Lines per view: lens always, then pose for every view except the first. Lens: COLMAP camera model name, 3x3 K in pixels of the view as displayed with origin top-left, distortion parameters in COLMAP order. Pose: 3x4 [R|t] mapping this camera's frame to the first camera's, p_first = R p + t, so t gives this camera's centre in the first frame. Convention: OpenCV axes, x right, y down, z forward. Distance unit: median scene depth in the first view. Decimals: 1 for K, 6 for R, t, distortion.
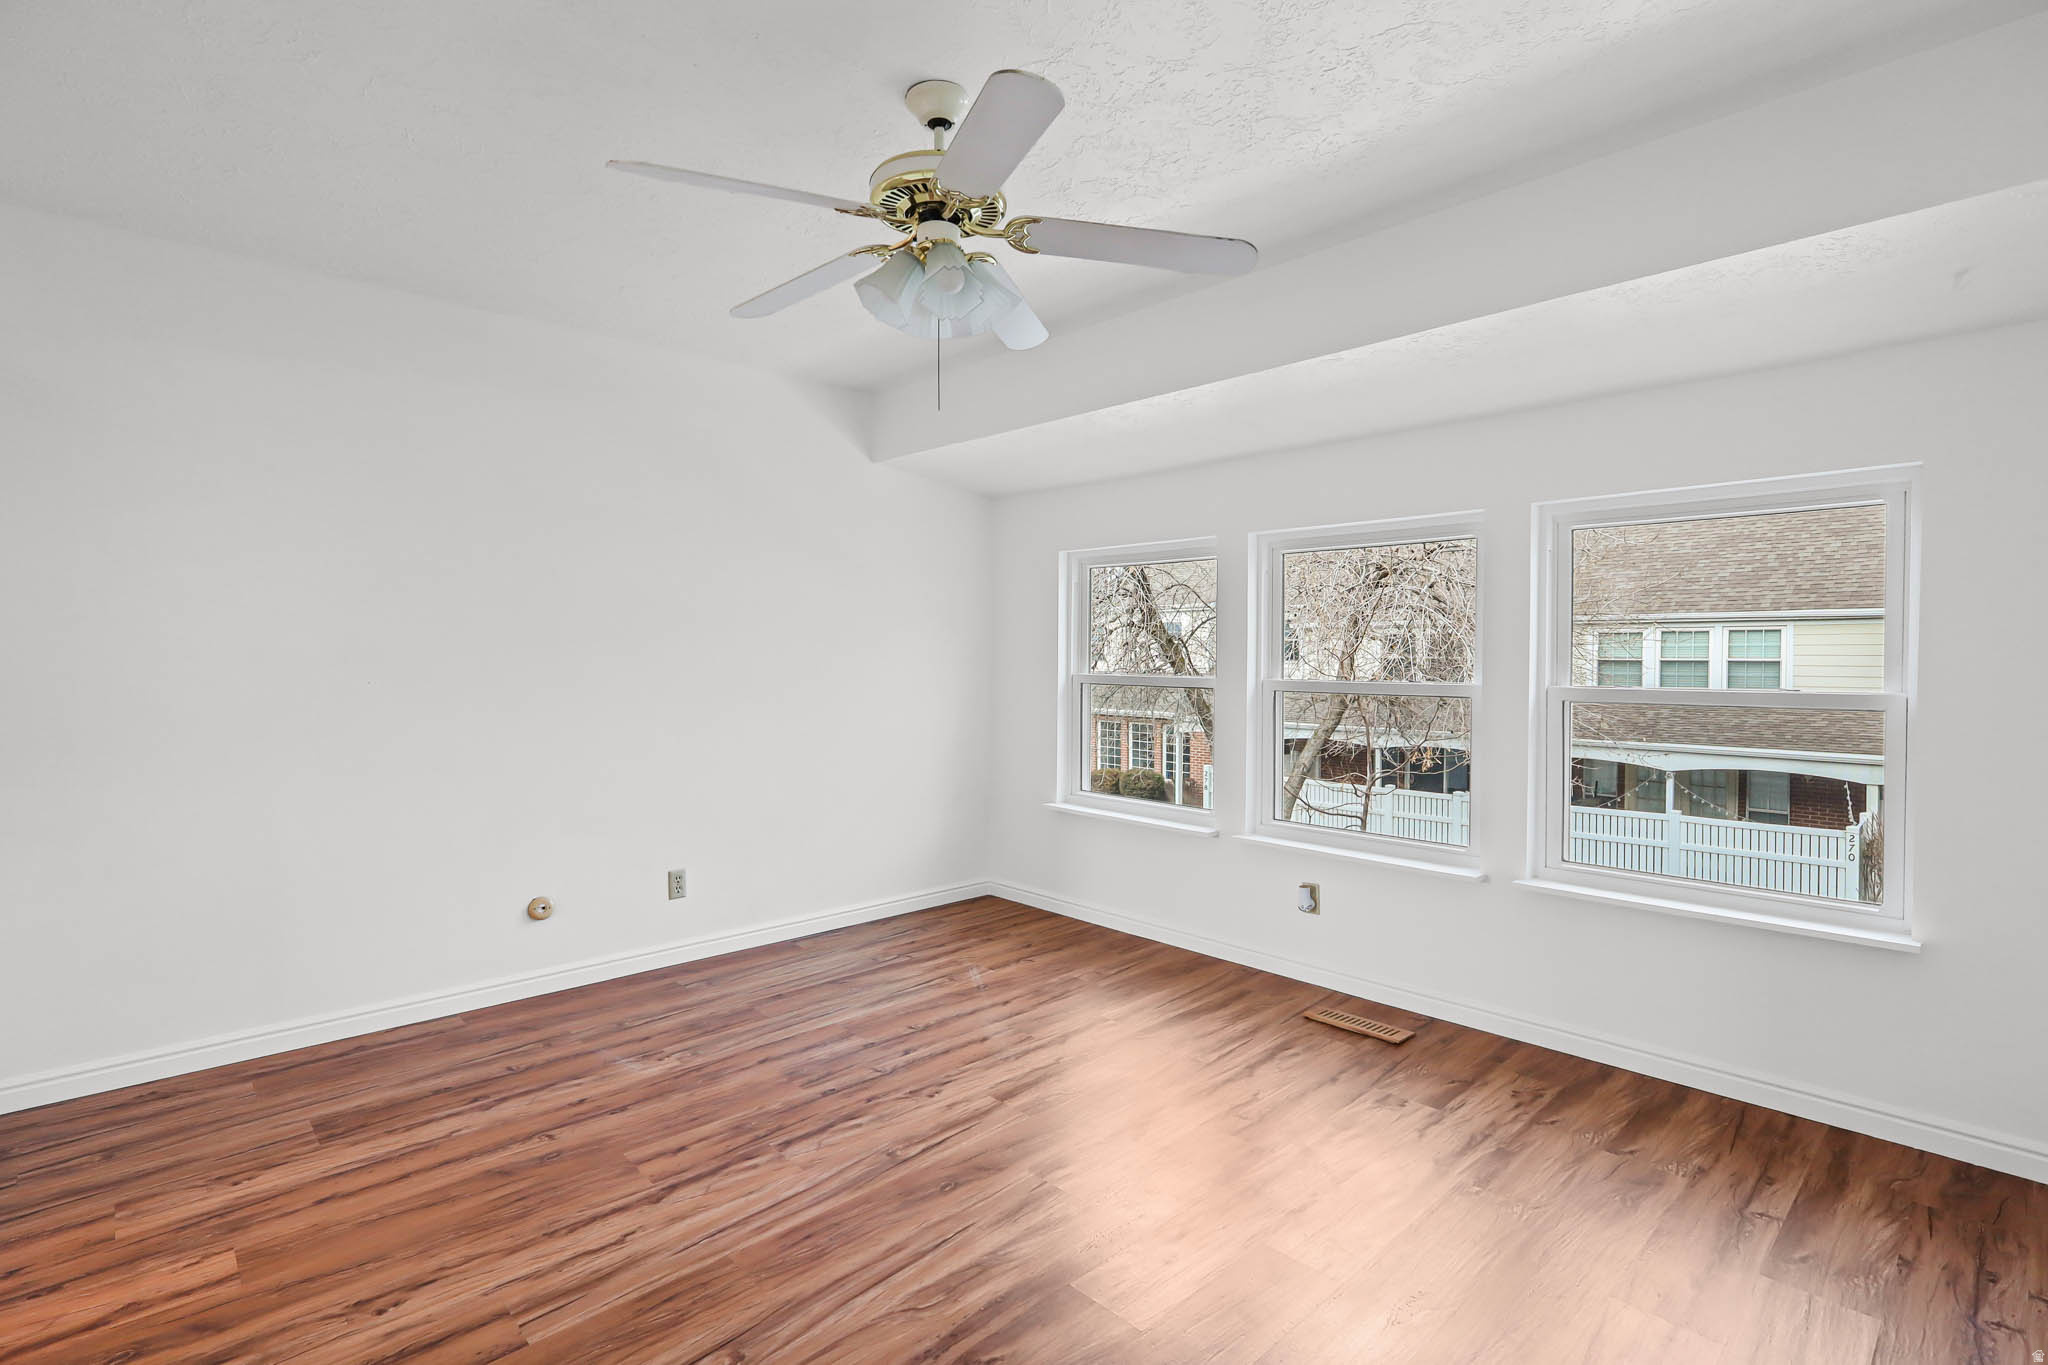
lens RADIAL K [[960.0, 0, 1026.9], [0, 960.0, 642.1], [0, 0, 1]] dist [0.000898, -0.000254]
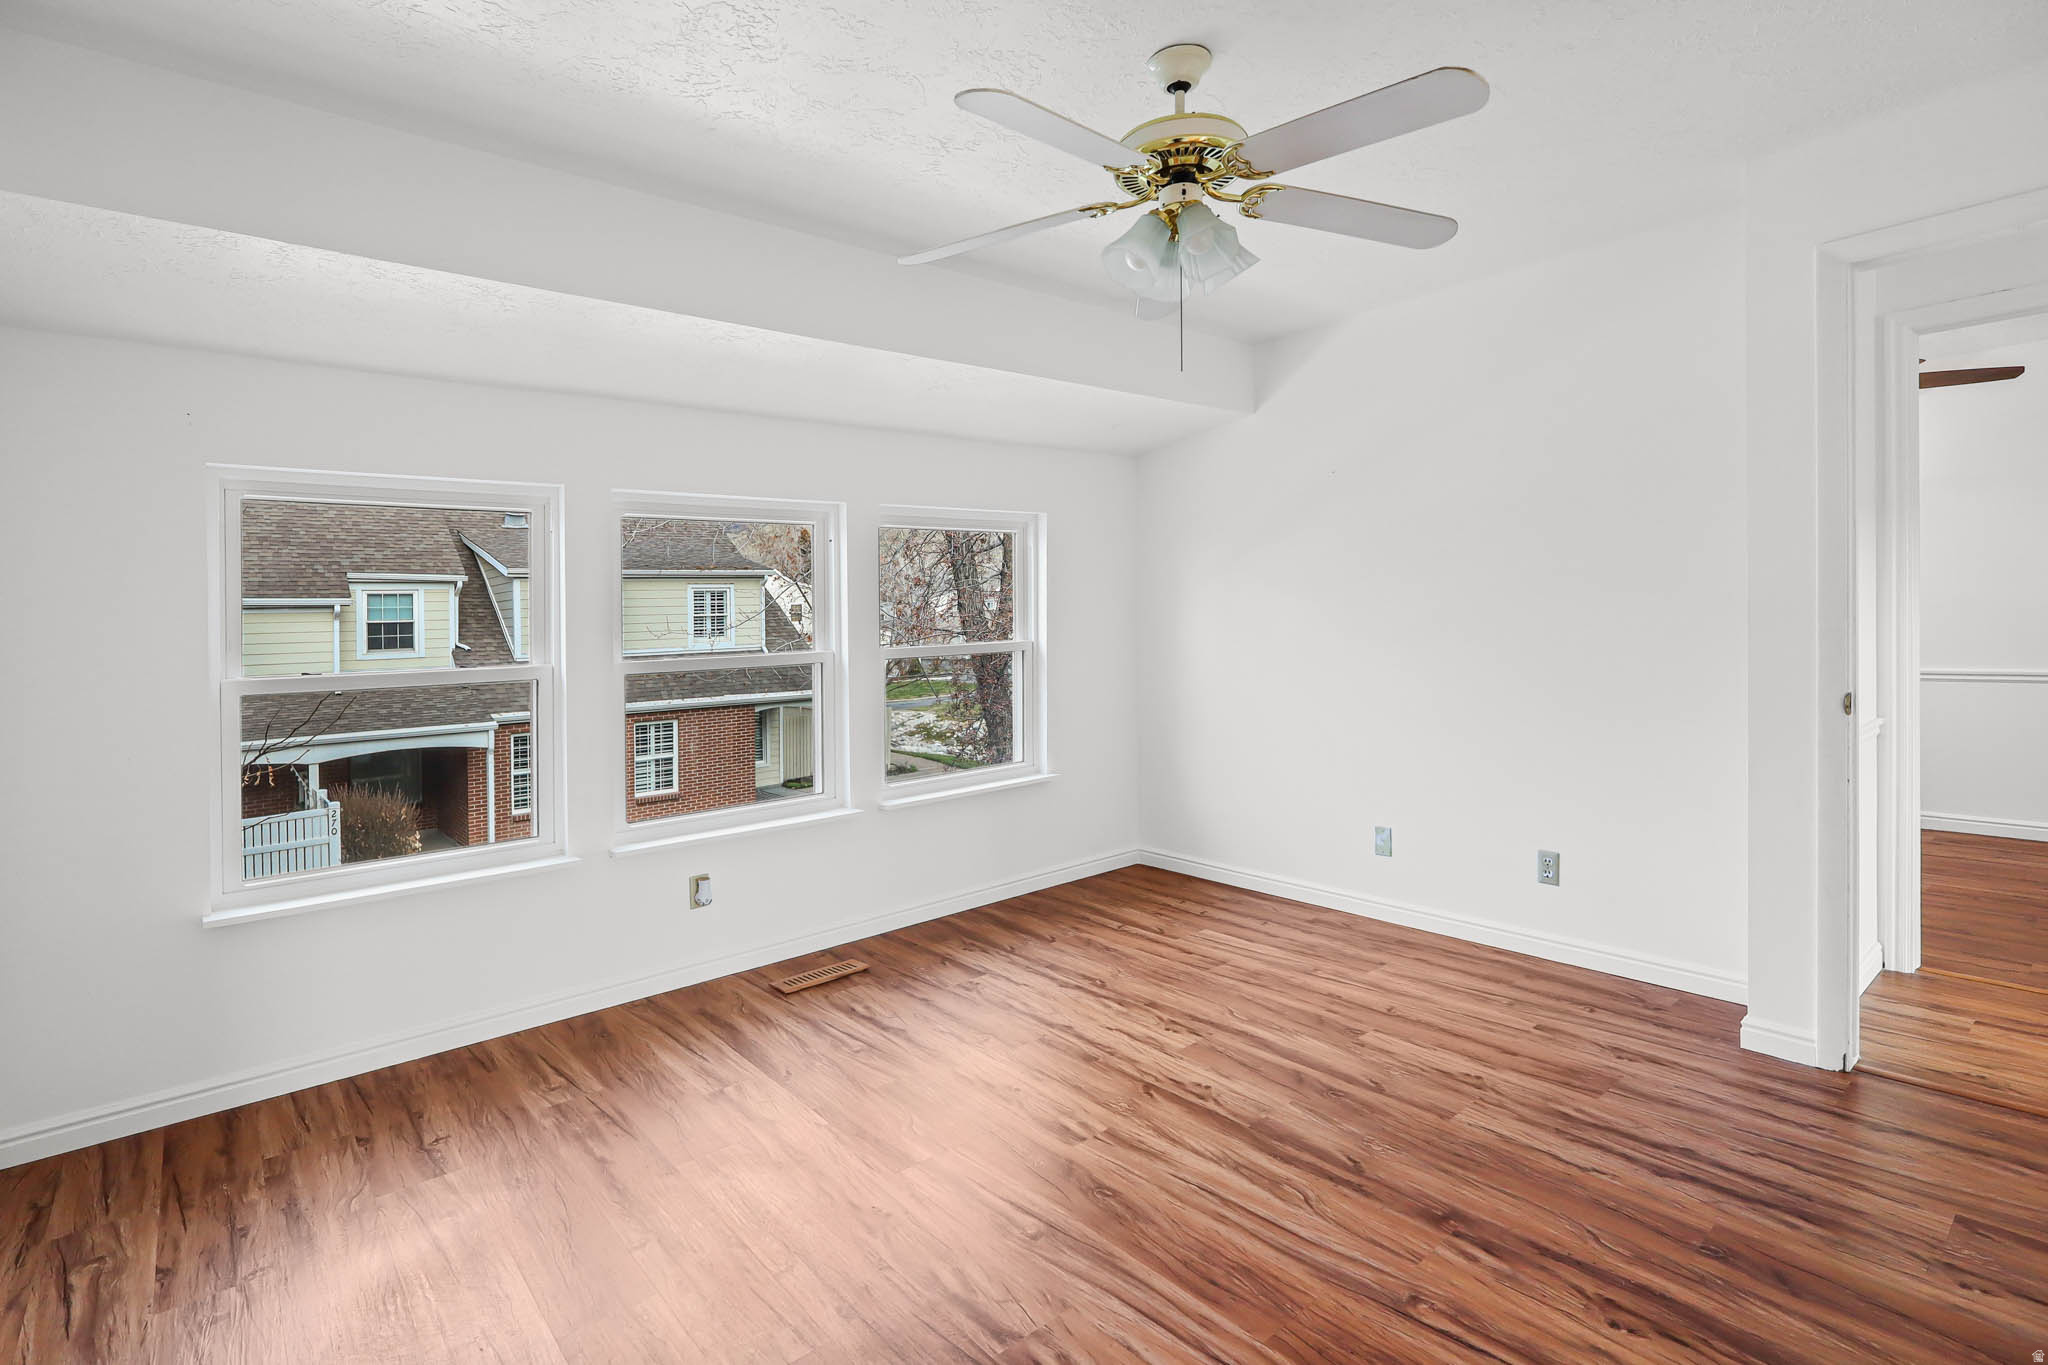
lens RADIAL K [[973.4, 0, 1023.8], [0, 973.4, 625.7], [0, 0, 1]] dist [0.001429, -0.000053]
pose [[0.056918, -0.007246, 0.998353, -0.710595], [0.017087, 0.999834, 0.006282, 0.008817], [-0.998233, 0.016702, 0.057033, 0.706378]]
